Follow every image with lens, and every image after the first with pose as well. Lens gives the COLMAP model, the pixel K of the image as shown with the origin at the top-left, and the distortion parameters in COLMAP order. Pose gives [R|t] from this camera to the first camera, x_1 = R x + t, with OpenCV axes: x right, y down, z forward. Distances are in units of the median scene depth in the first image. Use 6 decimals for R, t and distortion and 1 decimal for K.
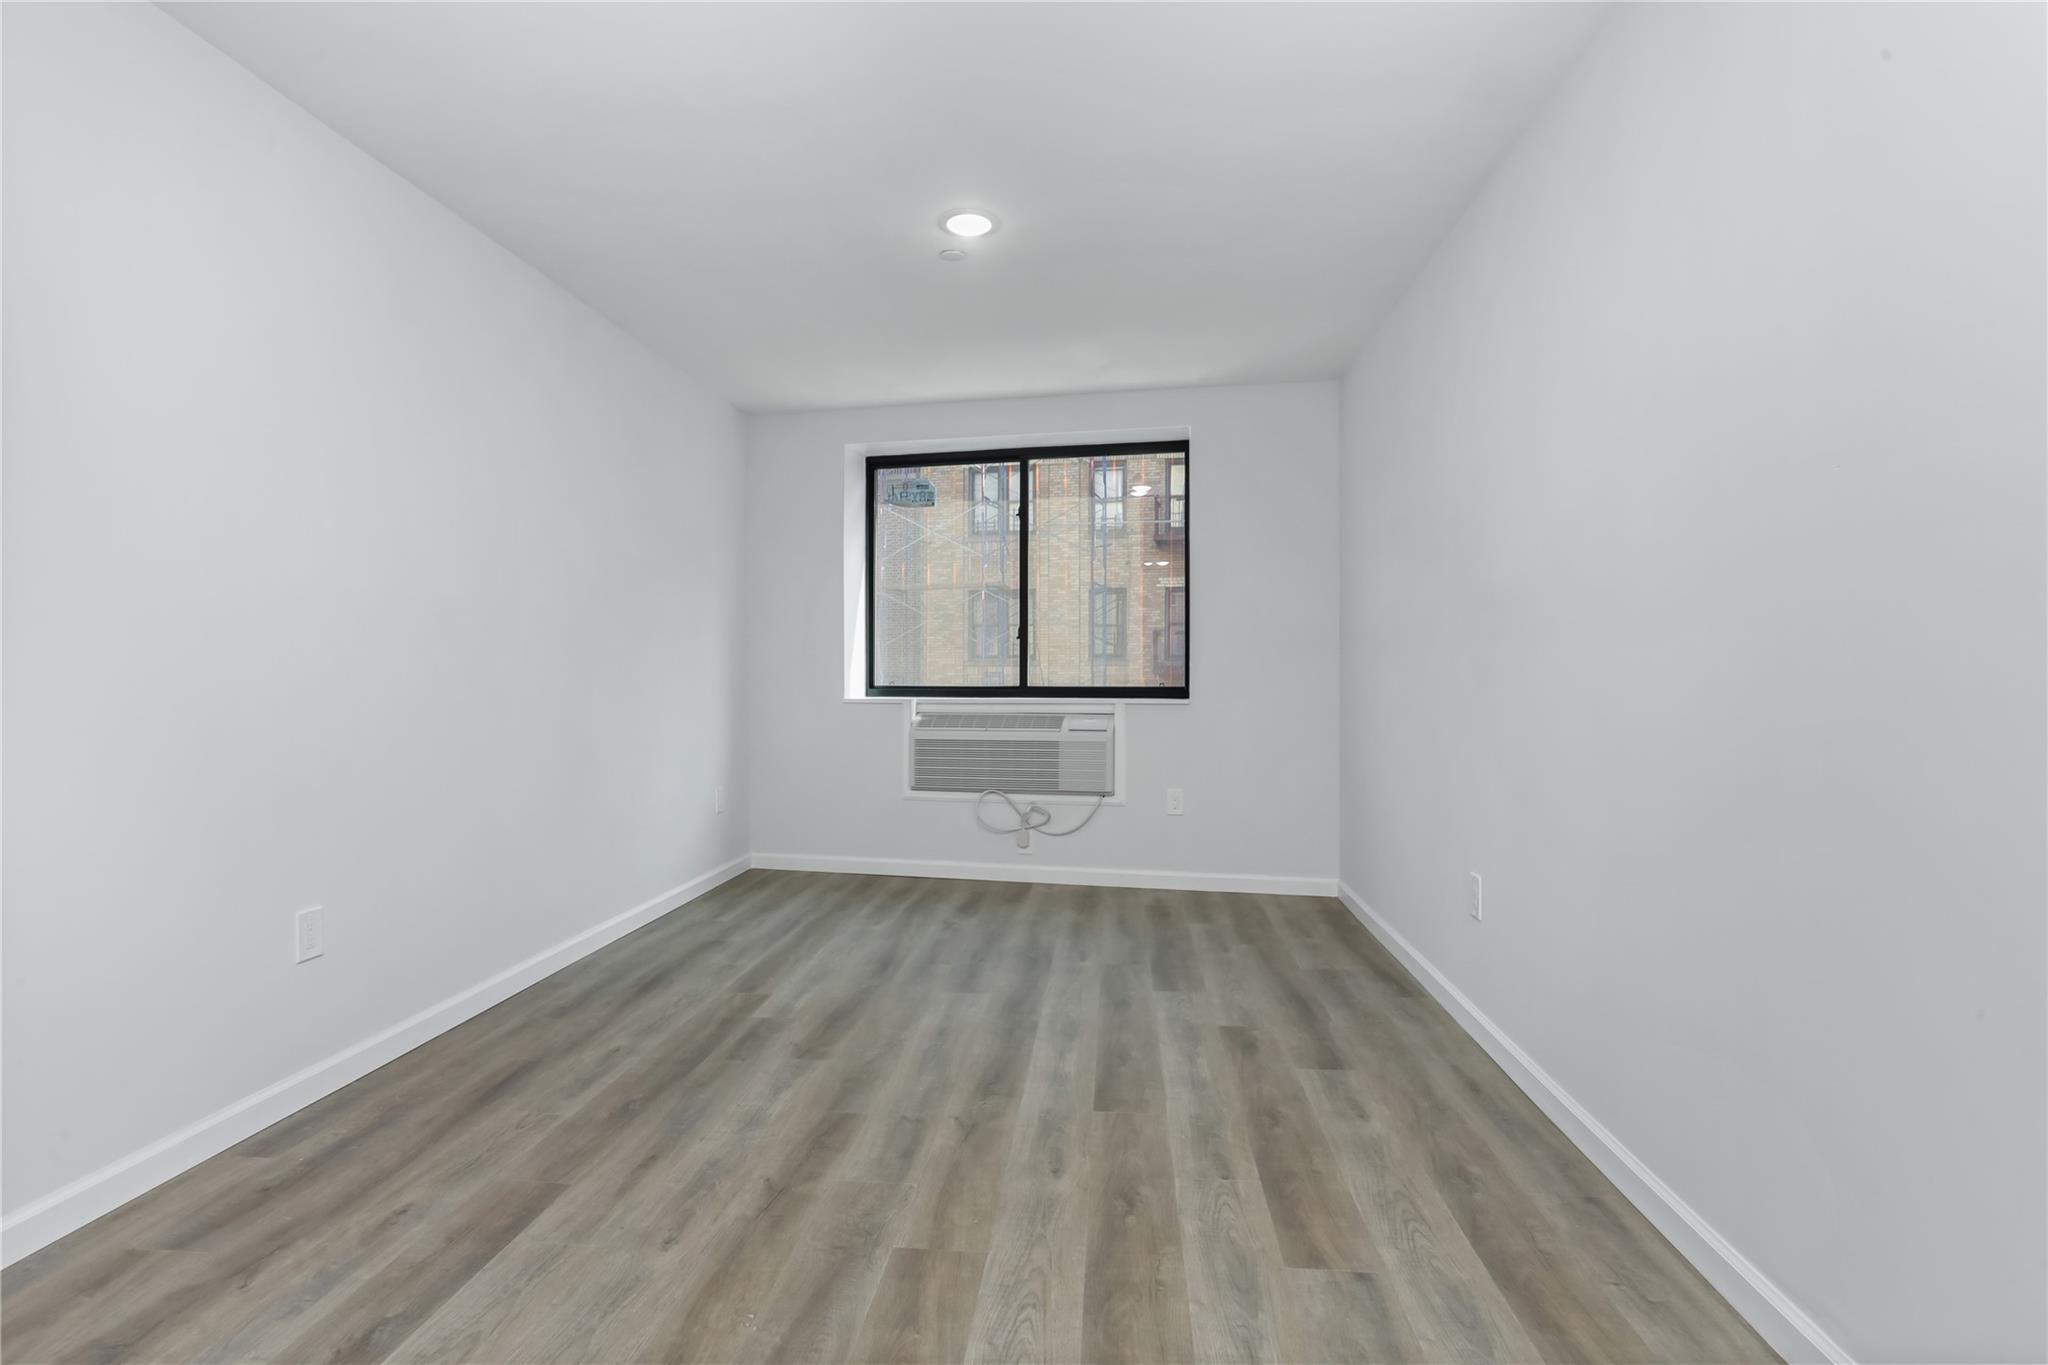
lens RADIAL K [[983.8, 0, 1024.0], [0, 983.8, 682.5], [0, 0, 1]] dist [-0.042045, 0.036446]
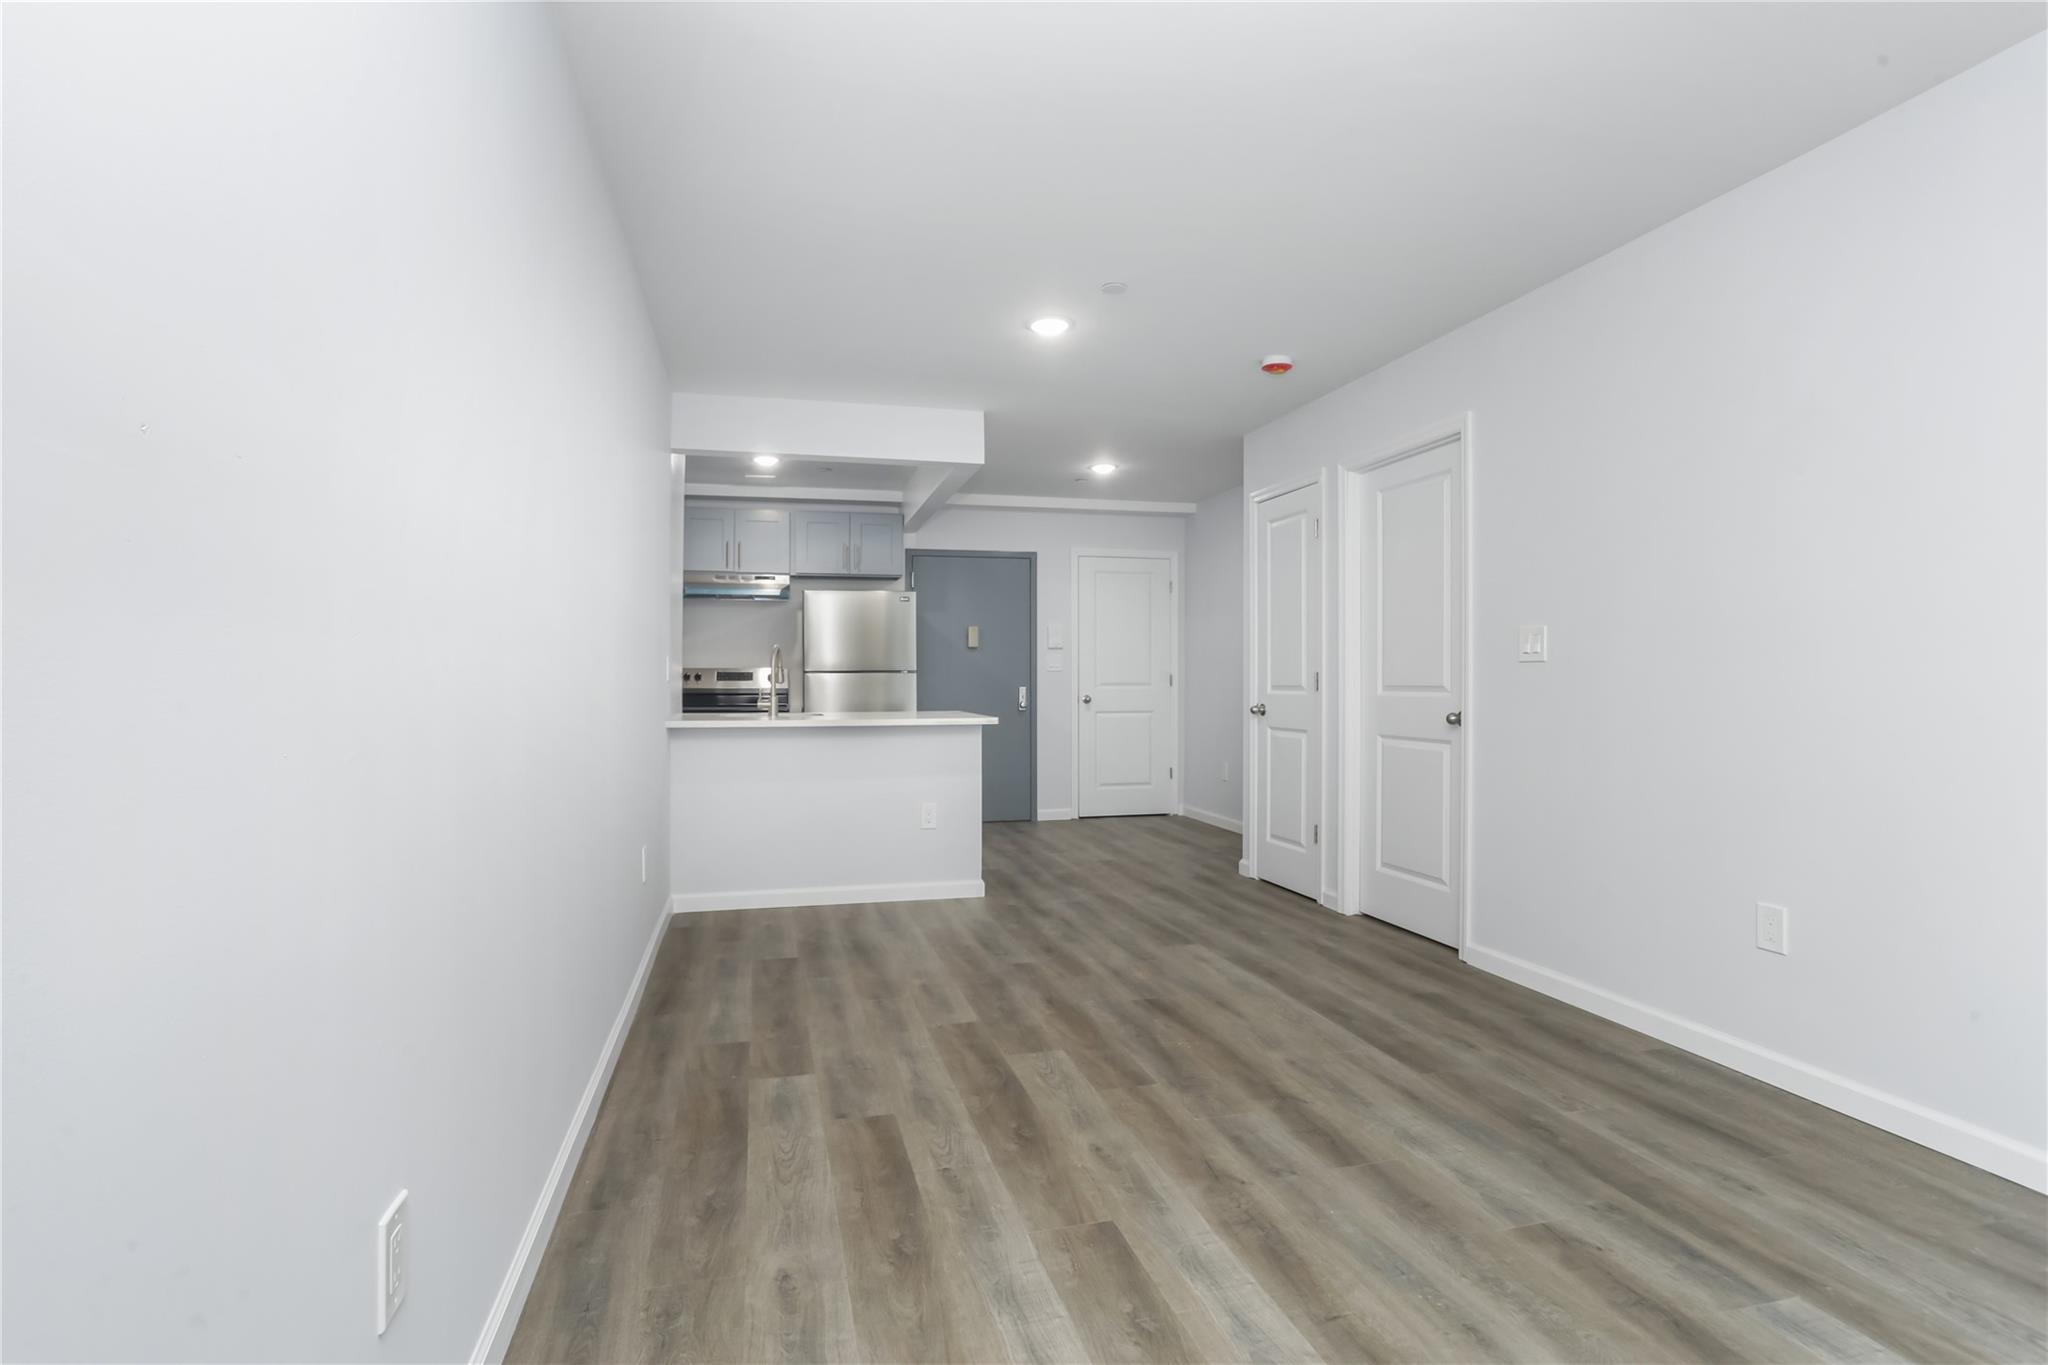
lens RADIAL K [[983.8, 0, 1024.0], [0, 983.8, 682.5], [0, 0, 1]] dist [-0.042045, 0.036446]
pose [[-0.935992, 0.003216, -0.352006, 0.221811], [-0.000017, 0.999958, 0.009182, -0.012853], [0.352020, 0.008601, -0.935953, 0.897074]]
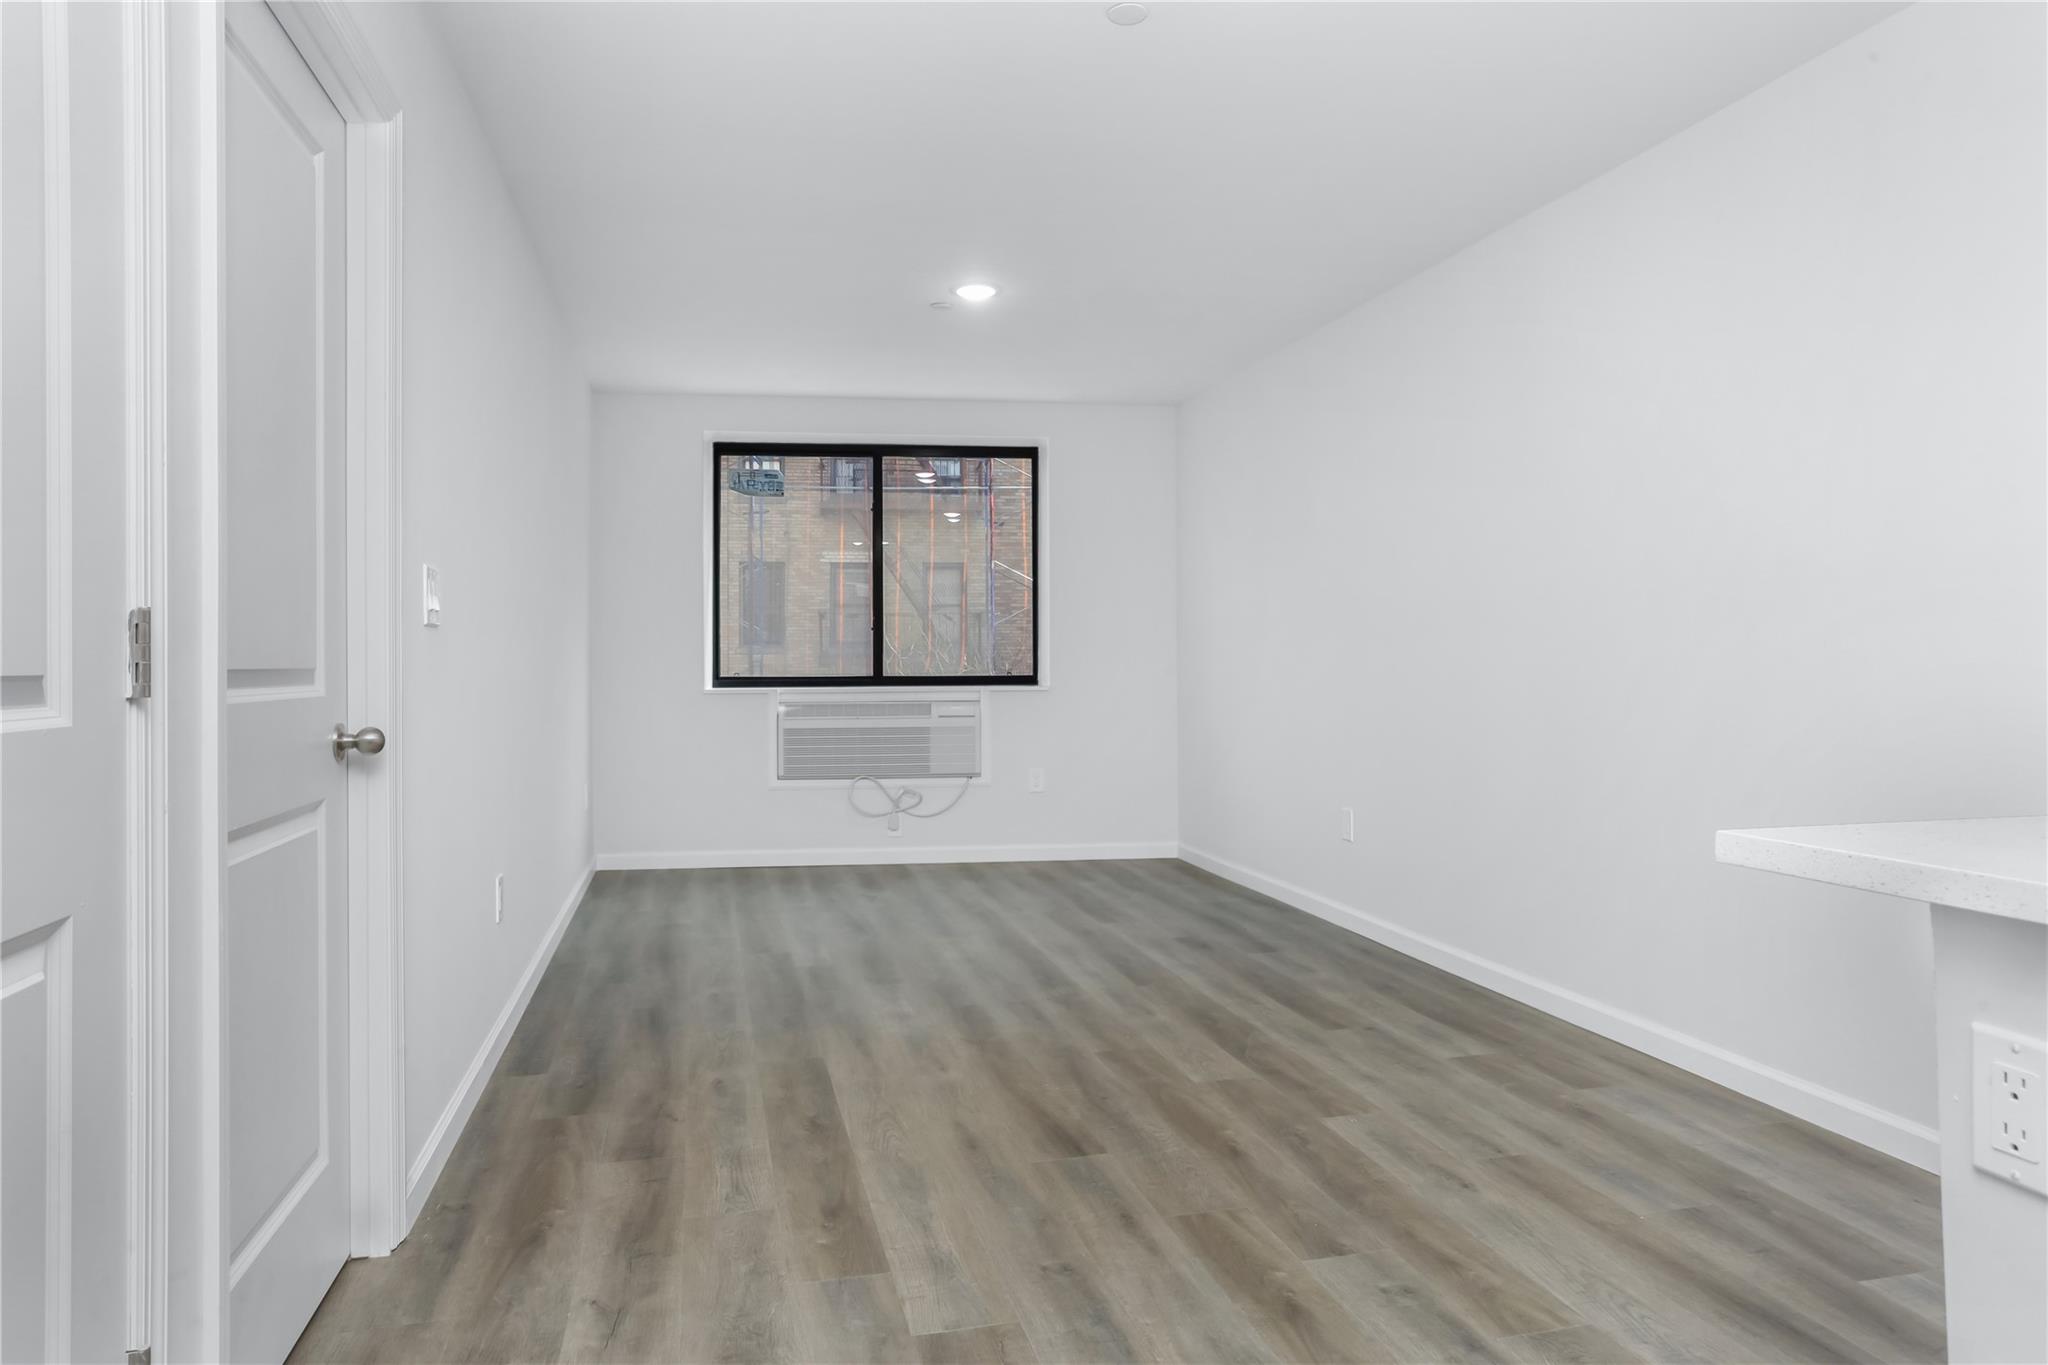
lens RADIAL K [[1200.7, 0, 1019.4], [0, 1200.7, 652.6], [0, 0, 1]] dist [-0.004283, -0.000383]
pose [[0.939837, -0.000657, 0.341623, -0.336600], [0.006481, 0.999852, -0.015907, 0.000438], [-0.341562, 0.017163, 0.939703, -0.268059]]
